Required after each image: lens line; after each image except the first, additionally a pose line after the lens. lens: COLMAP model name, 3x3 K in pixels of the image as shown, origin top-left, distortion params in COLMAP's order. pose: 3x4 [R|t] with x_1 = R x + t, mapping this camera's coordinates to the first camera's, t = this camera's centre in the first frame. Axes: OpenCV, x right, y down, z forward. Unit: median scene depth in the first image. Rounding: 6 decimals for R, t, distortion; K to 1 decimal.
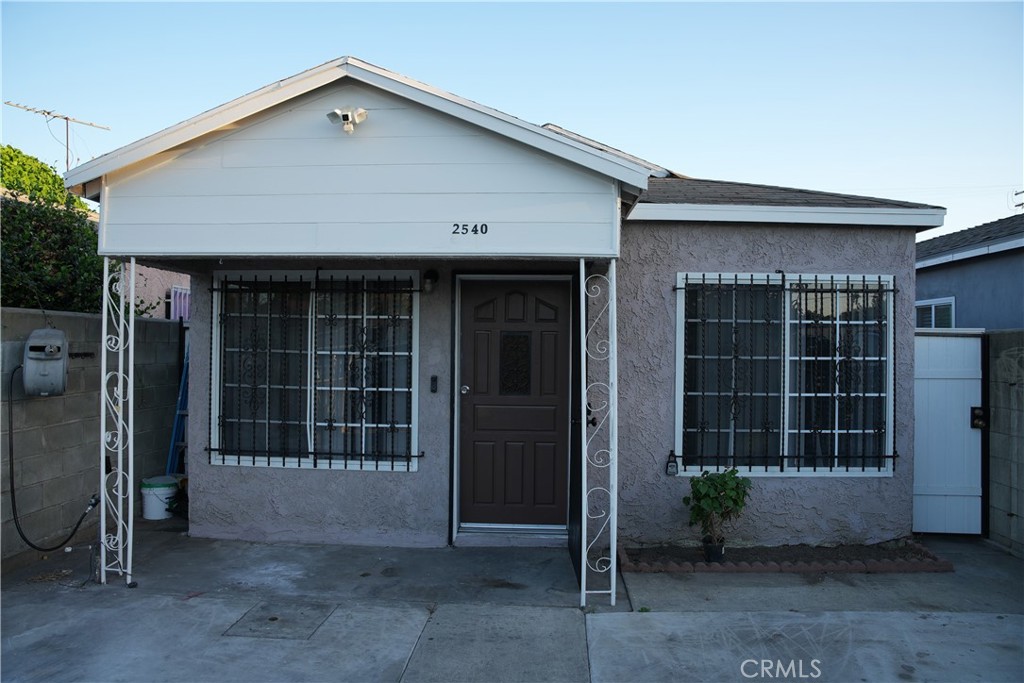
lens RADIAL K [[708.6, 0, 511.2], [0, 708.6, 337.2], [0, 0, 1]] dist [-0.137991, 0.103086]
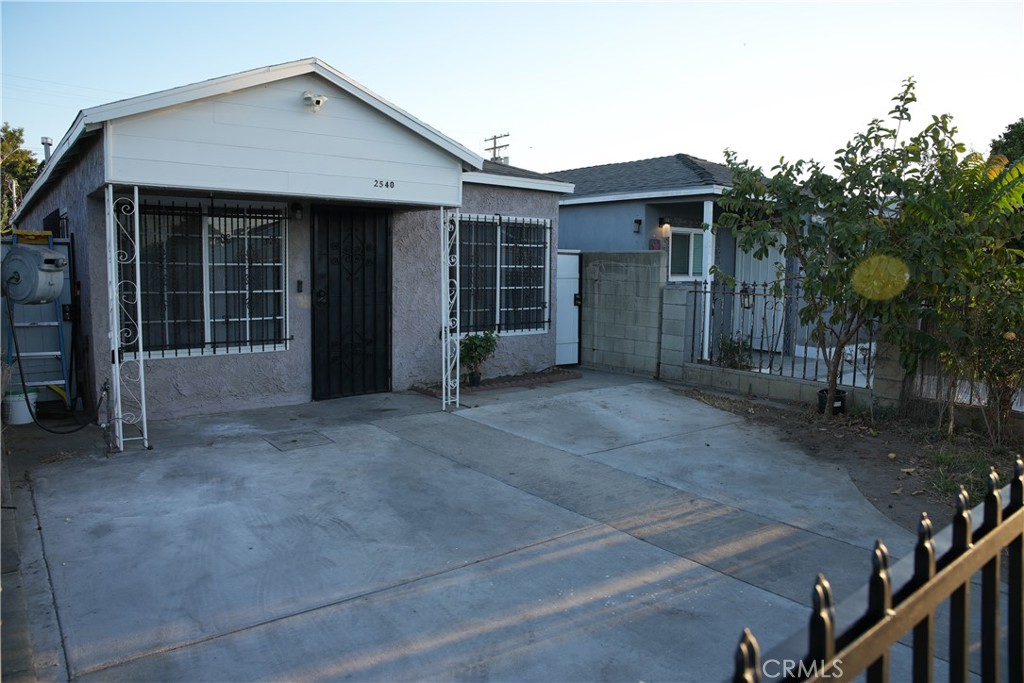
lens RADIAL K [[708.6, 0, 517.5], [0, 708.6, 342.1], [0, 0, 1]] dist [-0.137991, 0.103086]
pose [[0.749101, -0.072592, 0.658467, -0.711297], [-0.011212, 0.992446, 0.122167, 0.002605], [-0.662361, -0.098898, 0.742628, -0.319484]]
